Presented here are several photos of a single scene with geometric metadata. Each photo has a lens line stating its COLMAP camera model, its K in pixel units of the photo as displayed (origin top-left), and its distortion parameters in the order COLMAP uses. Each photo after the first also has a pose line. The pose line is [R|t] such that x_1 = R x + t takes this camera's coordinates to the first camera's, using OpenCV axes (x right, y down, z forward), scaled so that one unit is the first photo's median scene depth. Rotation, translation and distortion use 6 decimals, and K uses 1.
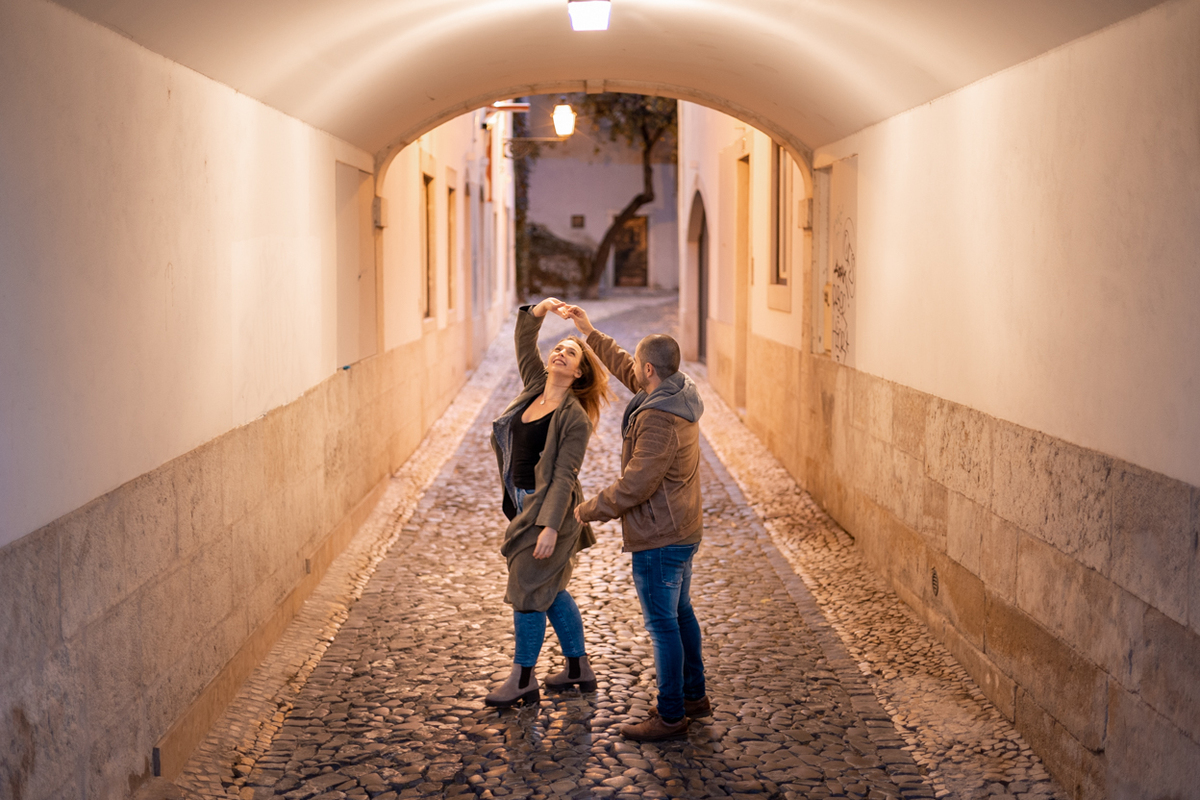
lens RADIAL K [[1729.0, 0, 599.6], [0, 1729.0, 370.0], [0, 0, 1]] dist [0.000446, -0.042551]
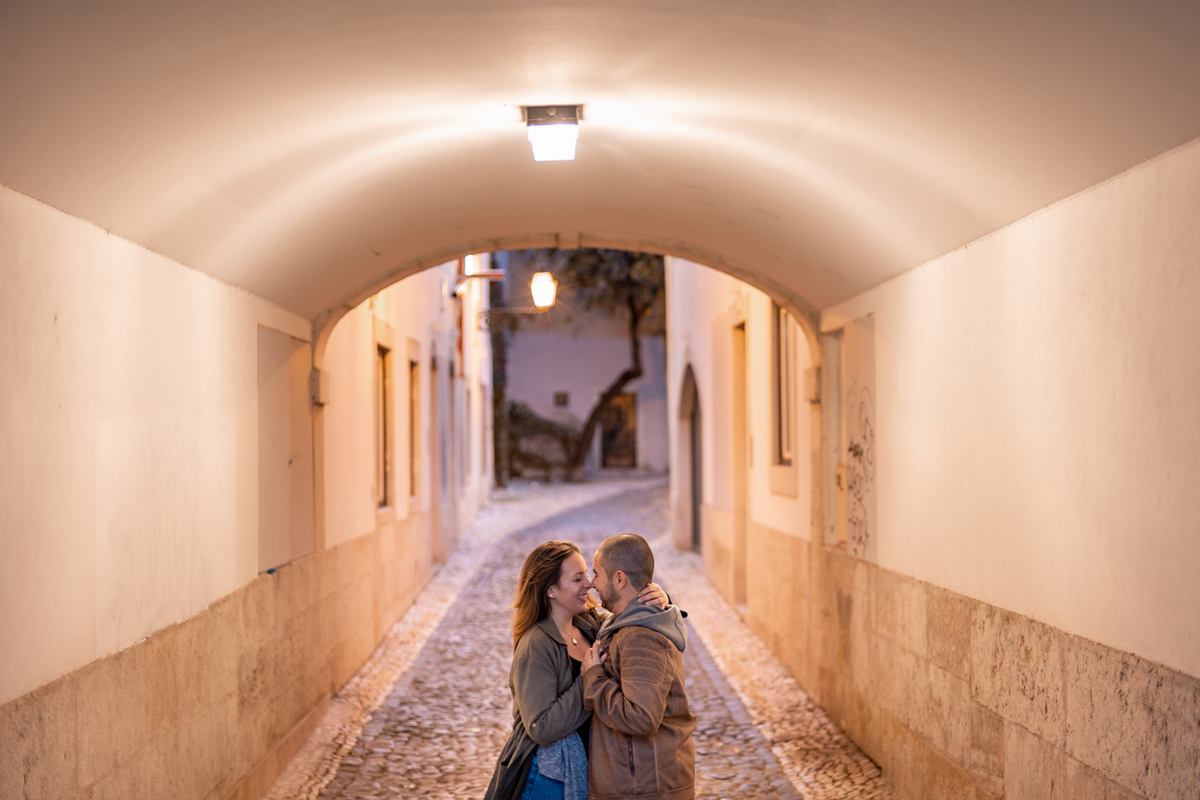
lens RADIAL K [[1729.0, 0, 599.6], [0, 1729.0, 370.0], [0, 0, 1]] dist [0.000446, -0.042551]
pose [[0.999947, -0.009344, 0.004426, 0.008473], [0.009755, 0.994509, -0.104197, -0.008316], [-0.003428, 0.104234, 0.994547, 0.140689]]
